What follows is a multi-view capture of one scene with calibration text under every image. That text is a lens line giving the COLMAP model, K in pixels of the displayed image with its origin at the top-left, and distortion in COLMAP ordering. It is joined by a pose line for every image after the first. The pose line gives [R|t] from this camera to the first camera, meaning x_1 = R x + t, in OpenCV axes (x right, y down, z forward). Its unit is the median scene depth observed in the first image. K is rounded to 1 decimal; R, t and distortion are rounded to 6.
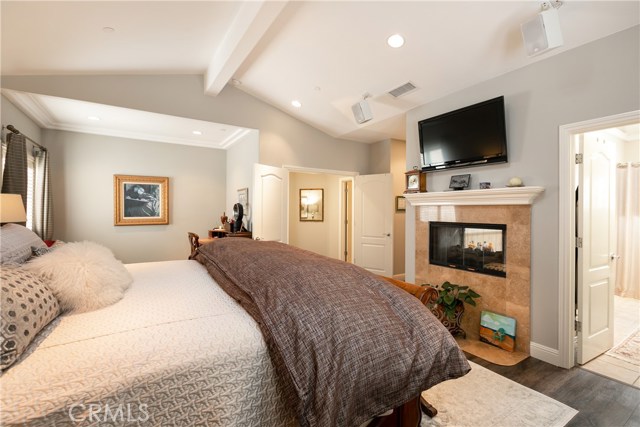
lens RADIAL K [[290.9, 0, 322.3], [0, 290.9, 212.4], [0, 0, 1]] dist [0.001454, 0.000724]
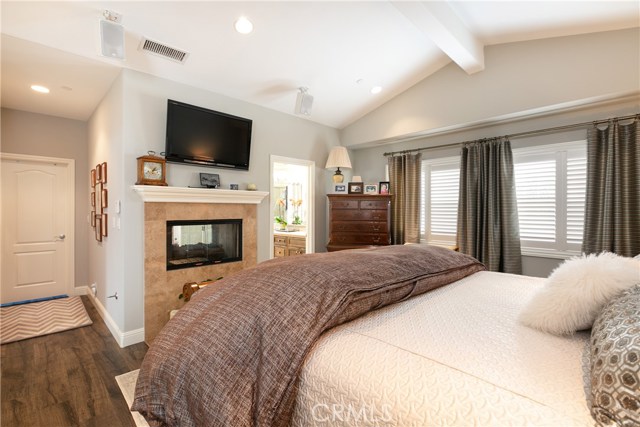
lens RADIAL K [[290.9, 0, 319.8], [0, 290.9, 213.3], [0, 0, 1]] dist [0.001454, 0.000724]
pose [[-0.202085, -0.017506, 0.979211, -0.381475], [0.004857, 0.999810, 0.018876, -0.003046], [-0.979356, 0.008571, -0.201962, 0.508105]]
